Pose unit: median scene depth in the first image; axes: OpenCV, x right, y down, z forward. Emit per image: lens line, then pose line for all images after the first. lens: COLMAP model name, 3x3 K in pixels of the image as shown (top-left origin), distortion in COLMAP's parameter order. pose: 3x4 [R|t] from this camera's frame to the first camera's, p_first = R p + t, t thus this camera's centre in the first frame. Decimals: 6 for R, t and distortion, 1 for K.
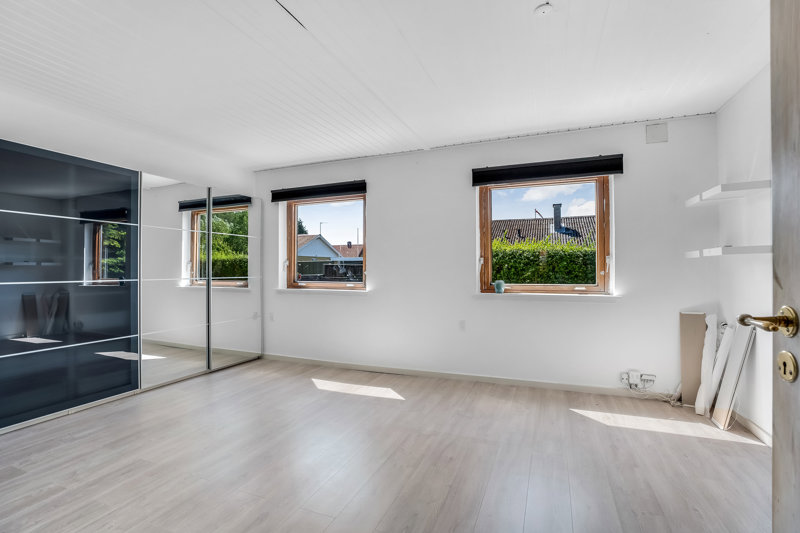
lens RADIAL K [[379.0, 0, 400.0], [0, 379.0, 266.5], [0, 0, 1]] dist [-0.032854, 0.000238]
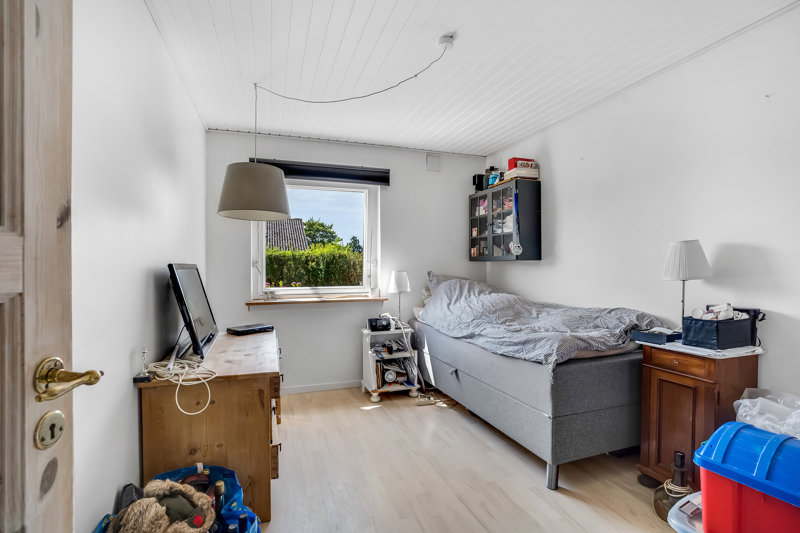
lens RADIAL K [[379.0, 0, 400.0], [0, 379.0, 266.5], [0, 0, 1]] dist [-0.032854, 0.000238]
pose [[0.755112, 0.002574, 0.655590, -0.640593], [0.001593, 0.999982, -0.005760, 0.010116], [-0.655593, 0.005394, 0.755095, 0.271991]]
